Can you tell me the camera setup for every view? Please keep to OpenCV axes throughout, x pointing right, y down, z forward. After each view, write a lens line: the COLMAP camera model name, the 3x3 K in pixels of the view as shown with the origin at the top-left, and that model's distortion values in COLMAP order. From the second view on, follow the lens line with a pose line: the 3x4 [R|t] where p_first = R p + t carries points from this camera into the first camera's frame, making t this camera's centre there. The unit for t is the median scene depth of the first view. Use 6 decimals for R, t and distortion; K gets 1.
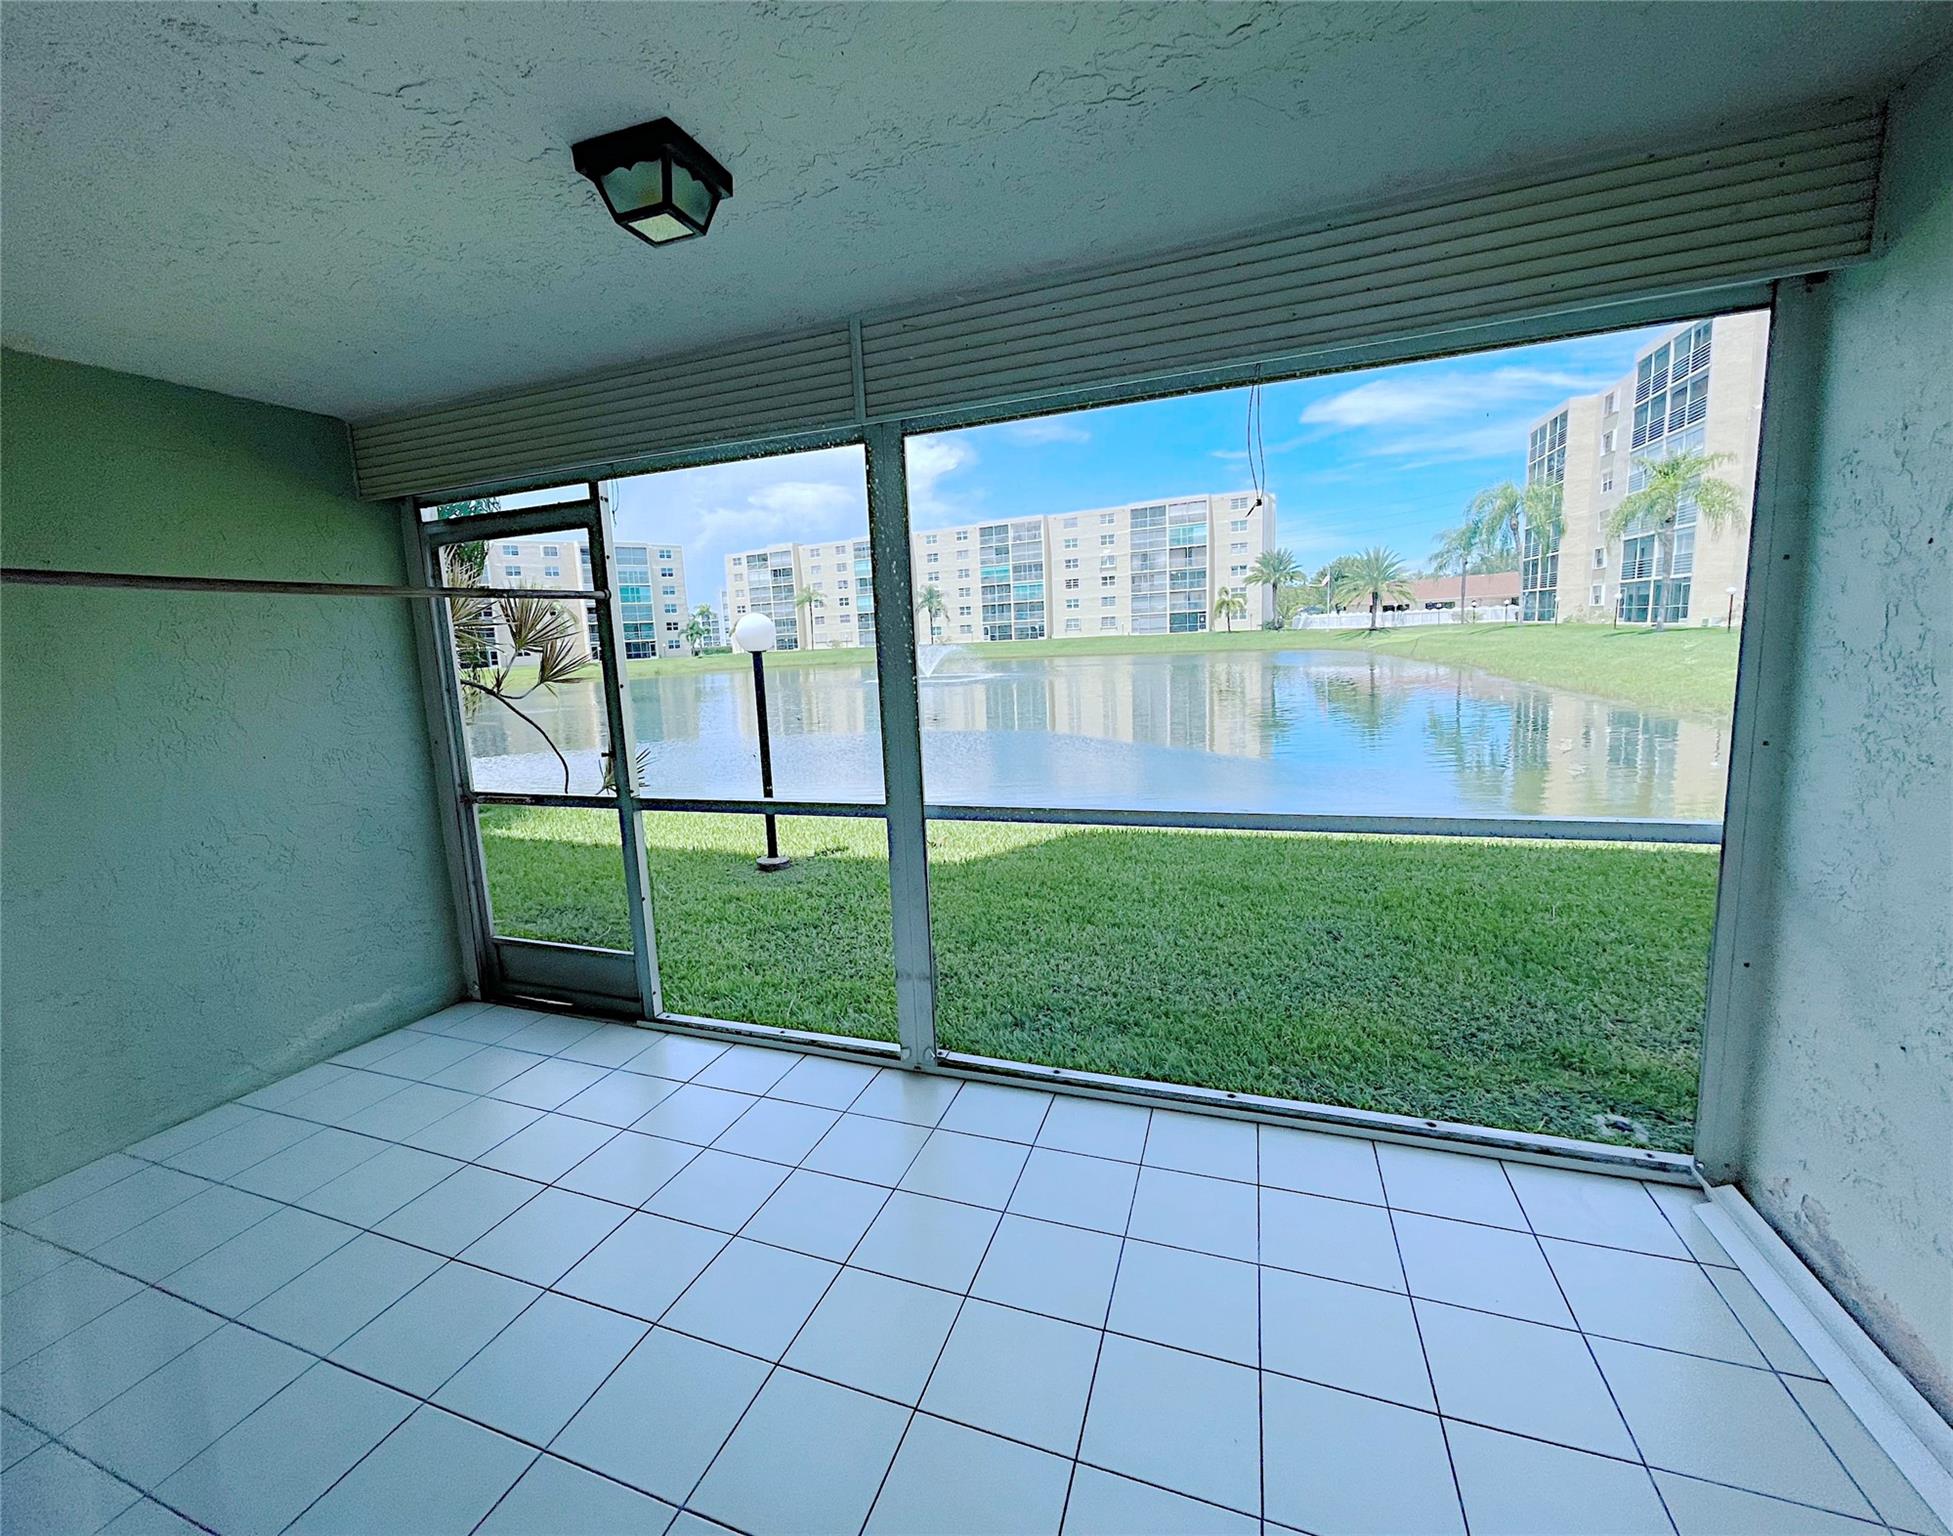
lens RADIAL K [[834.5, 0, 932.5], [0, 834.5, 762.5], [0, 0, 1]] dist [0.000033, -0.000446]
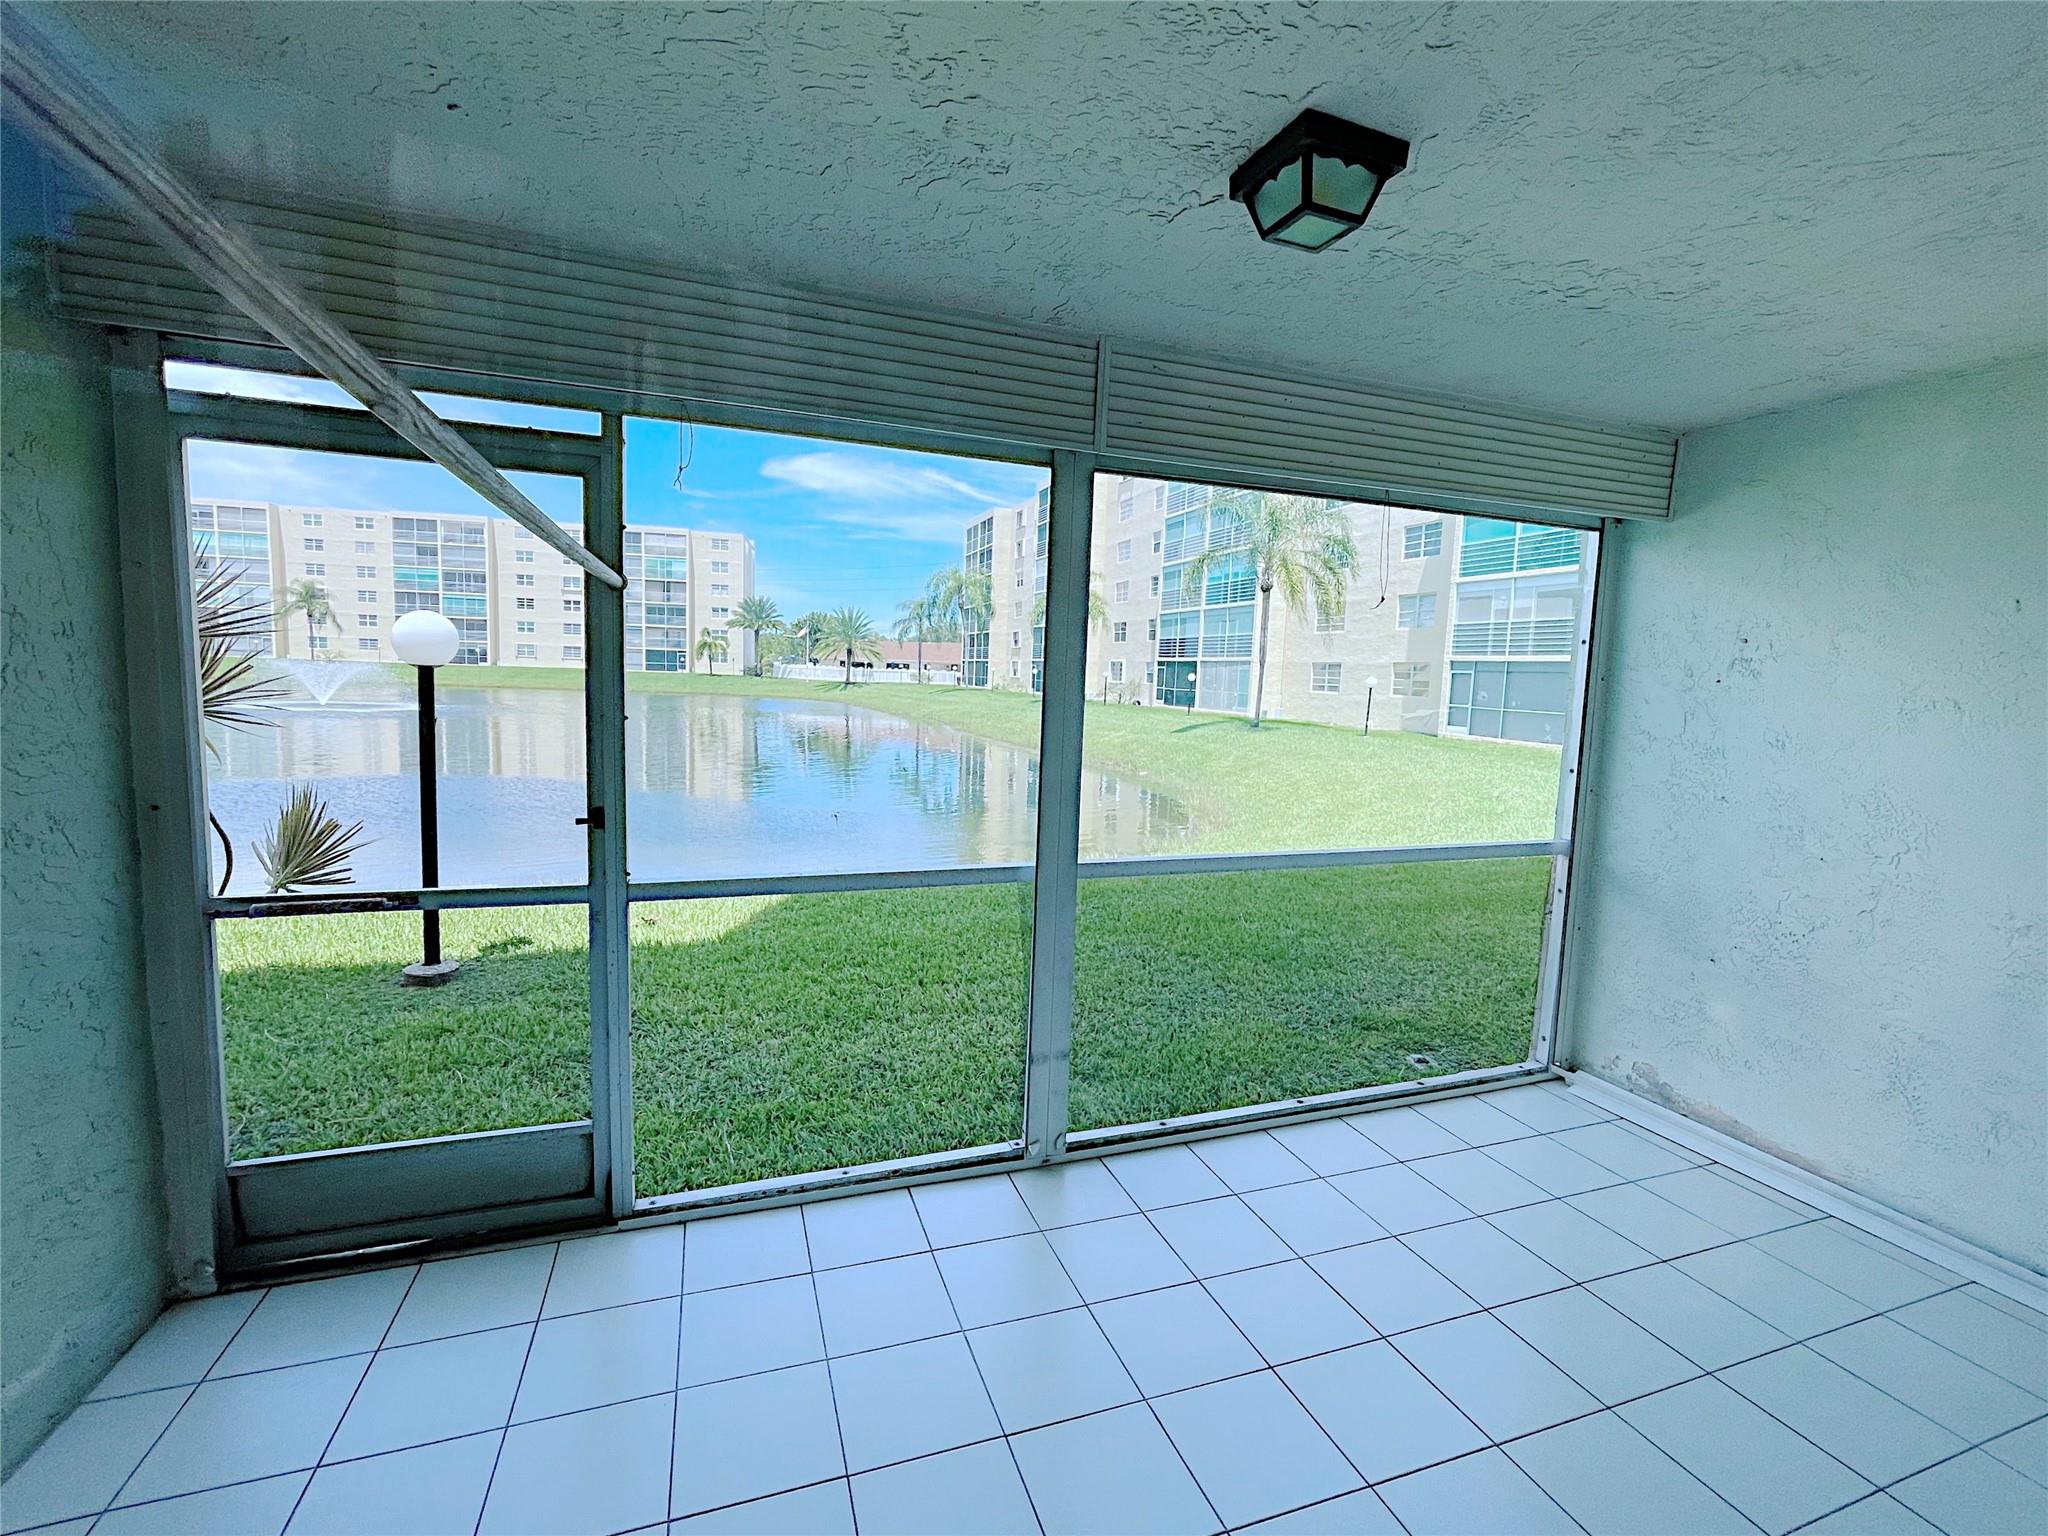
lens RADIAL K [[874.8, 0, 1019.0], [0, 874.8, 761.7], [0, 0, 1]] dist [-0.002969, 0.001147]
pose [[0.757954, 0.012720, 0.652184, -0.562323], [0.023702, 0.998613, -0.047022, -0.014745], [-0.651877, 0.051098, 0.756601, 0.248464]]
